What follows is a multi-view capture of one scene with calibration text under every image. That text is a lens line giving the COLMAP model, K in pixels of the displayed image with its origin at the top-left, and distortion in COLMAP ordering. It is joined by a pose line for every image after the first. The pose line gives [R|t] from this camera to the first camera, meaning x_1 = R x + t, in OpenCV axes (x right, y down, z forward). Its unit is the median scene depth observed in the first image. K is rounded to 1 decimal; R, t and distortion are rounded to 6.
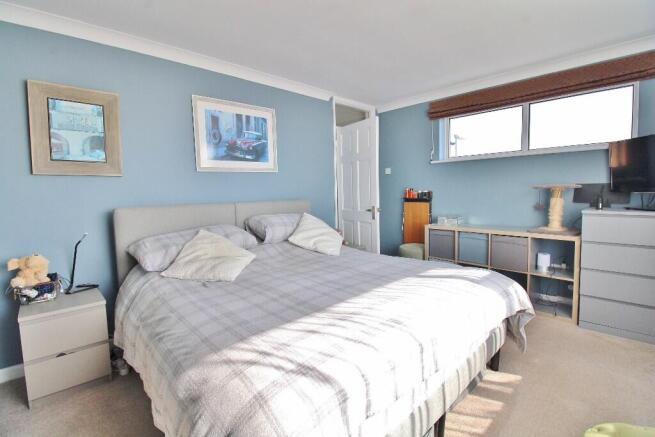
lens RADIAL K [[306.5, 0, 328.5], [0, 306.5, 215.8], [0, 0, 1]] dist [-0.019095, -0.005966]
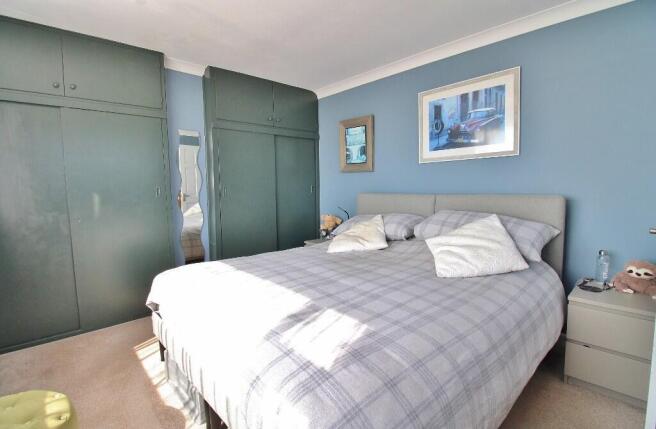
lens RADIAL K [[313.1, 0, 329.5], [0, 313.1, 212.0], [0, 0, 1]] dist [-0.020614, -0.000427]
pose [[-0.029346, 0.114410, -0.993000, 0.674384], [-0.057371, 0.991598, 0.115944, -0.079422], [0.997922, 0.060371, -0.022535, 0.679218]]
